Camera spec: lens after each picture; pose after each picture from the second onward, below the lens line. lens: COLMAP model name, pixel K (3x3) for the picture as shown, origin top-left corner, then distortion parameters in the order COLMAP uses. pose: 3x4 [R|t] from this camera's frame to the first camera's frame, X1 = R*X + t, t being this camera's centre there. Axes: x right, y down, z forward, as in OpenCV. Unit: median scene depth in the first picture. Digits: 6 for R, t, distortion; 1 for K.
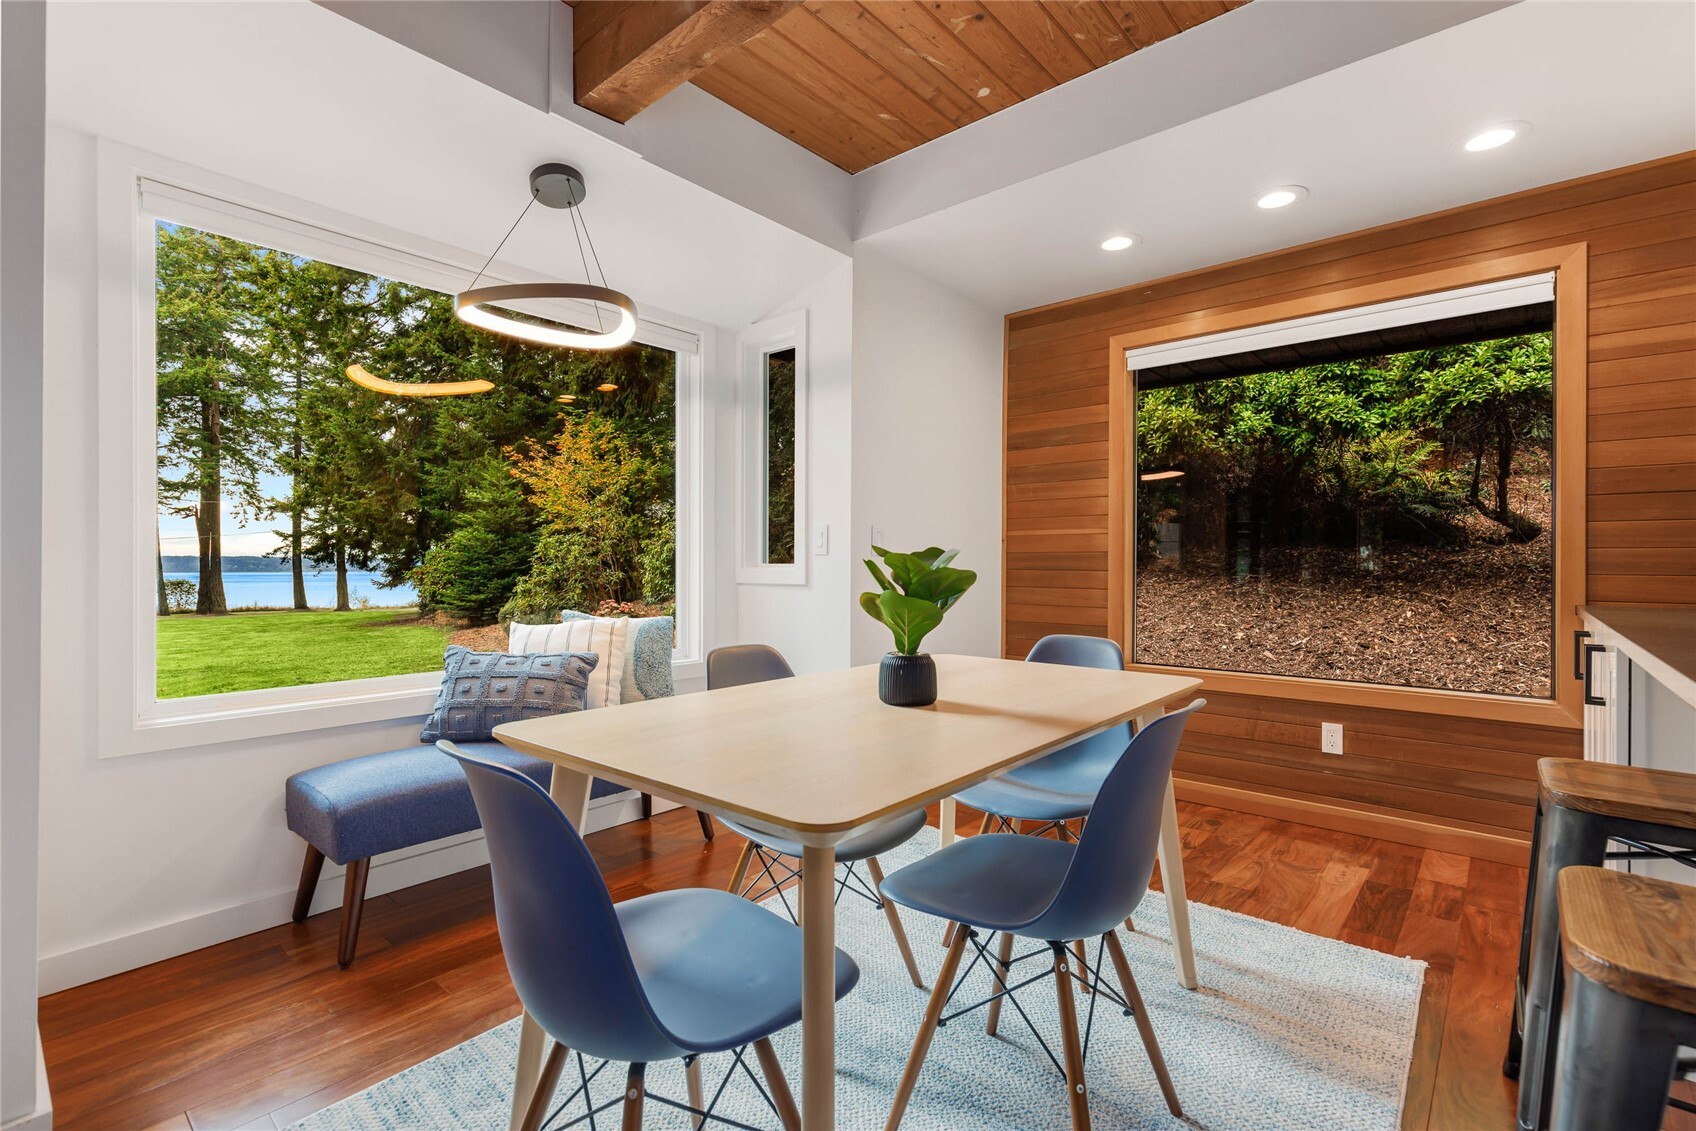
lens RADIAL K [[771.6, 0, 850.0], [0, 771.6, 562.7], [0, 0, 1]] dist [0.001416, -0.001121]
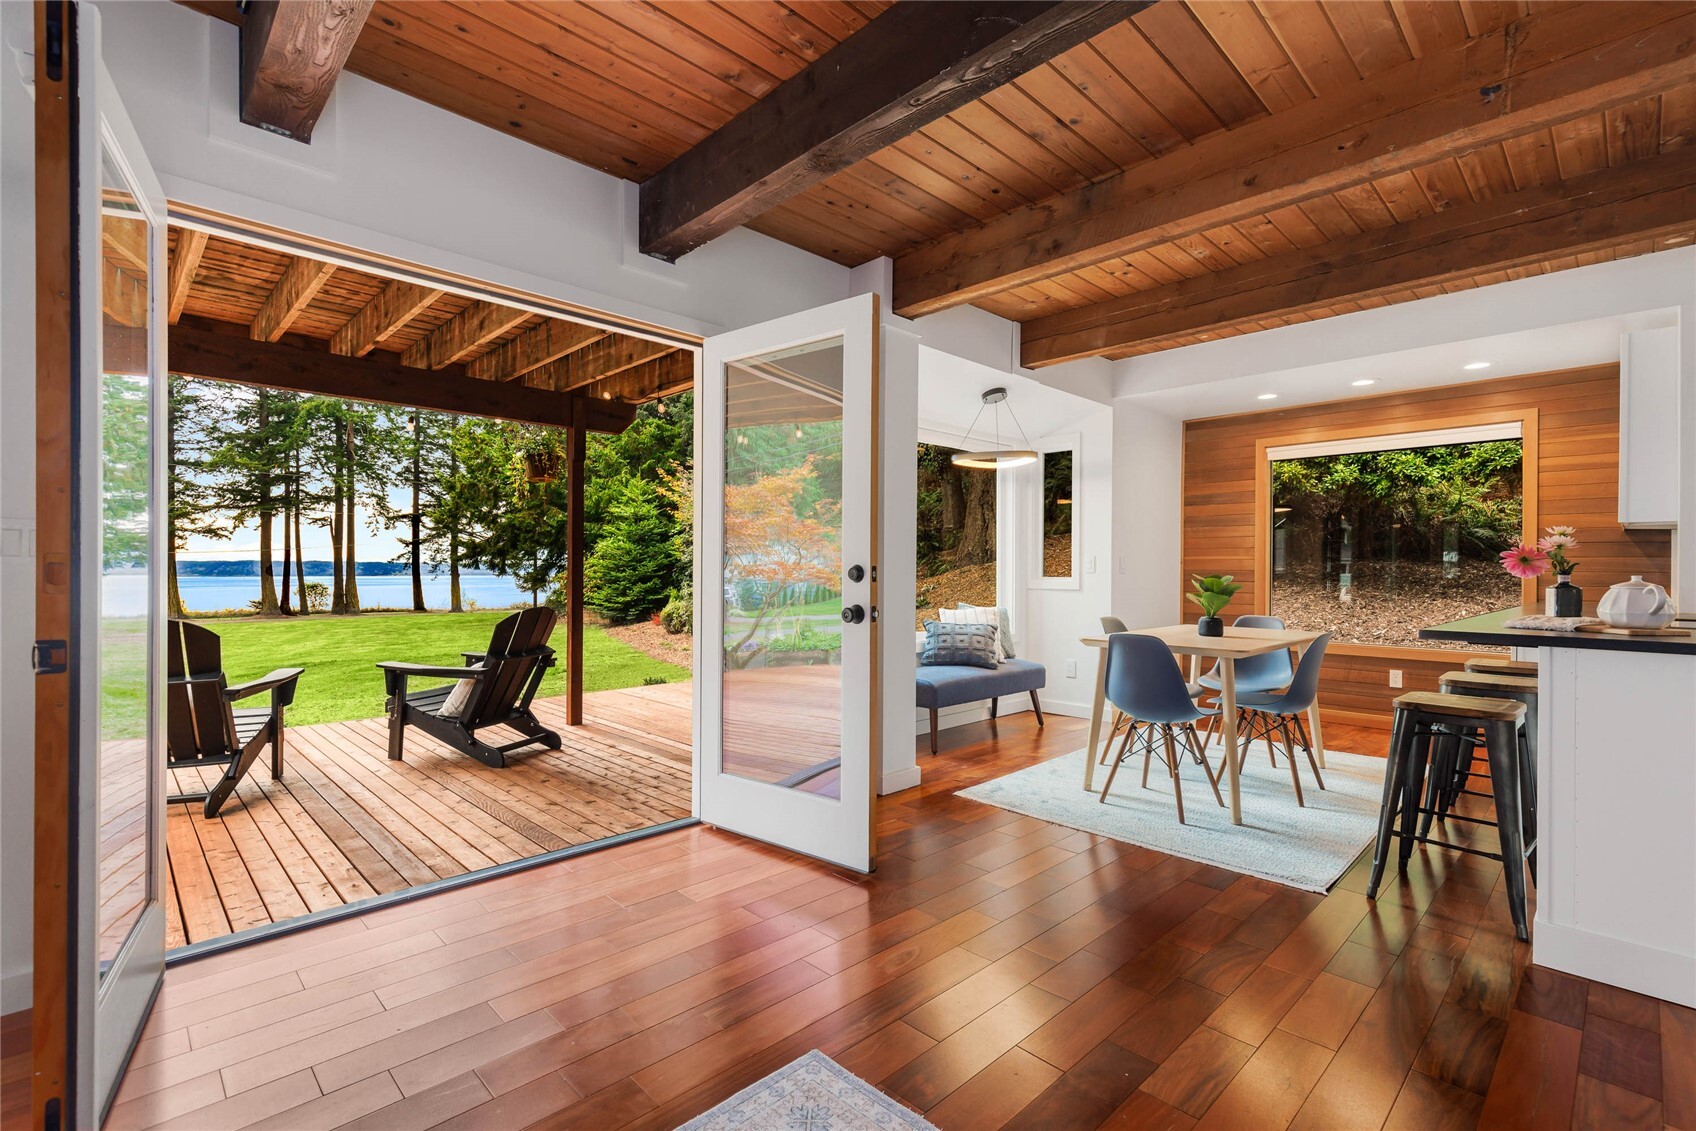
lens RADIAL K [[771.6, 0, 841.8], [0, 771.6, 570.2], [0, 0, 1]] dist [0.001416, -0.001121]
pose [[0.996153, 0.001397, -0.087622, -0.204441], [-0.001090, 0.999993, 0.003555, -0.009836], [0.087626, -0.003446, 0.996147, -0.368419]]
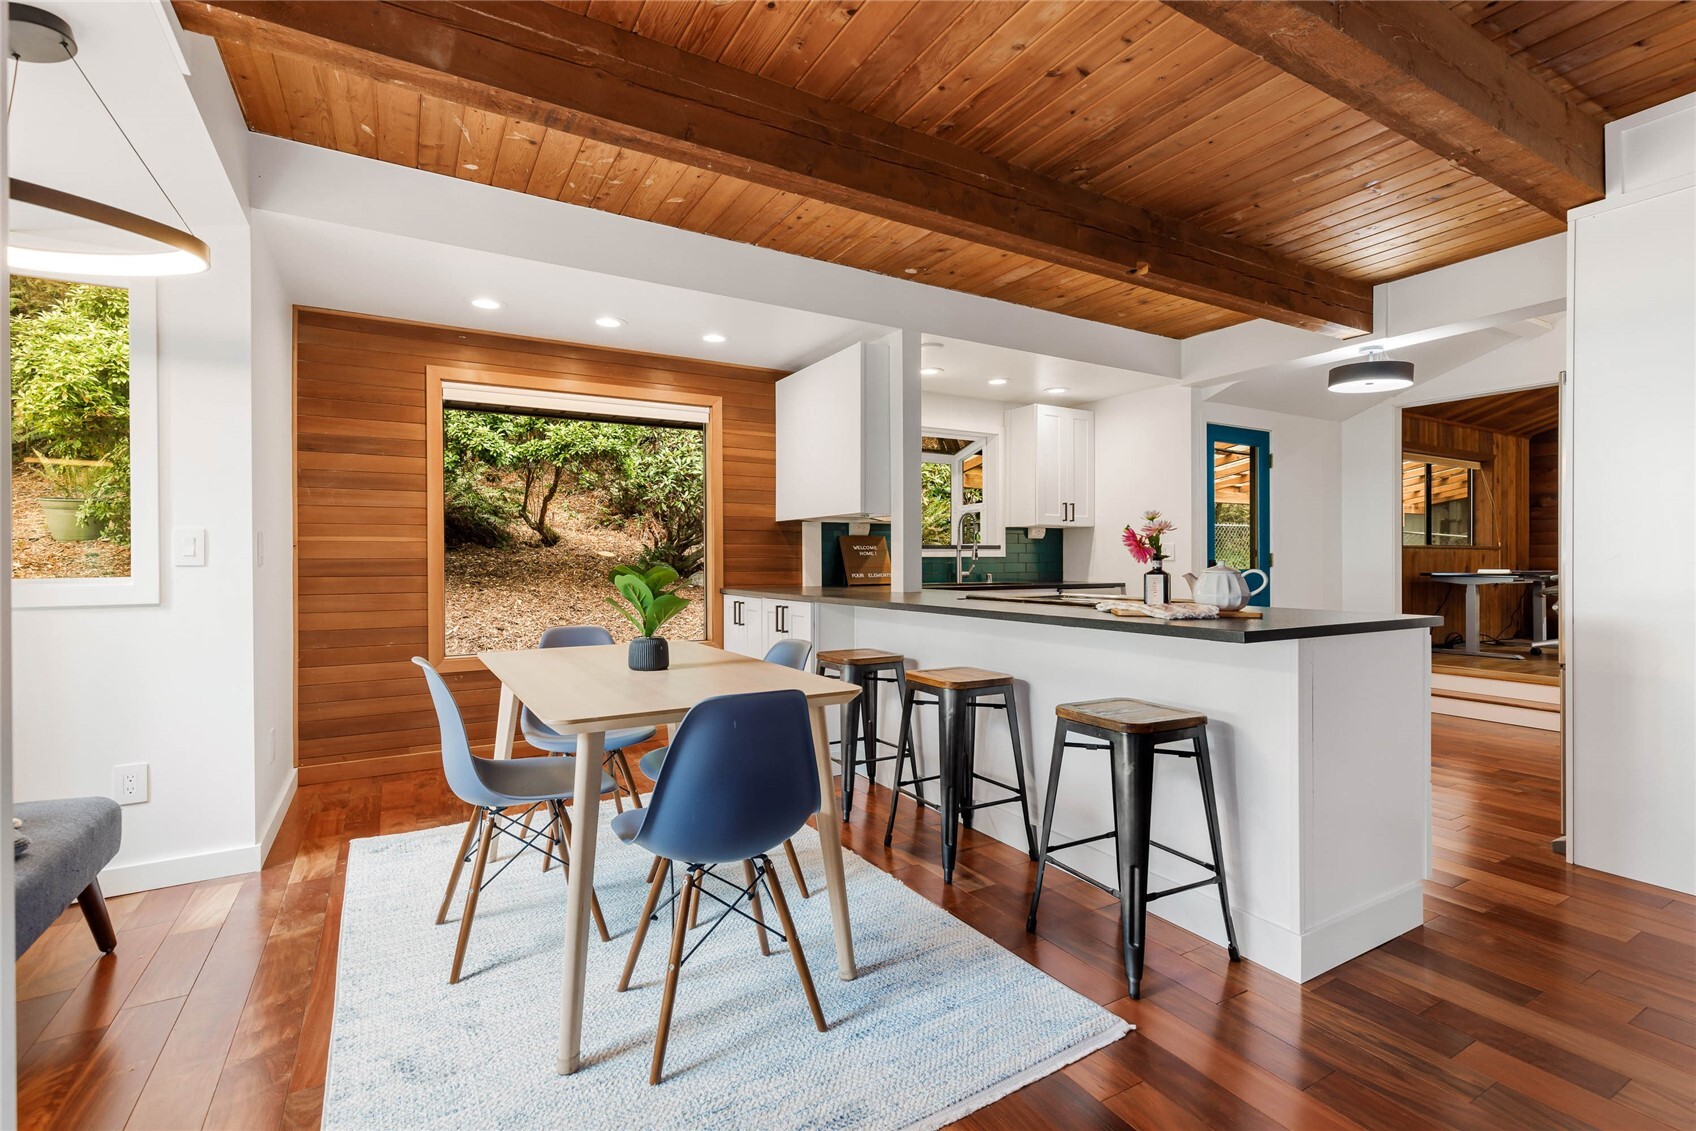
lens RADIAL K [[771.6, 0, 869.9], [0, 771.6, 564.0], [0, 0, 1]] dist [0.001416, -0.001121]
pose [[0.304391, -0.010906, 0.952485, -0.273354], [0.001197, 0.999938, 0.011067, -0.009067], [-0.952546, -0.002228, 0.304386, 0.027311]]
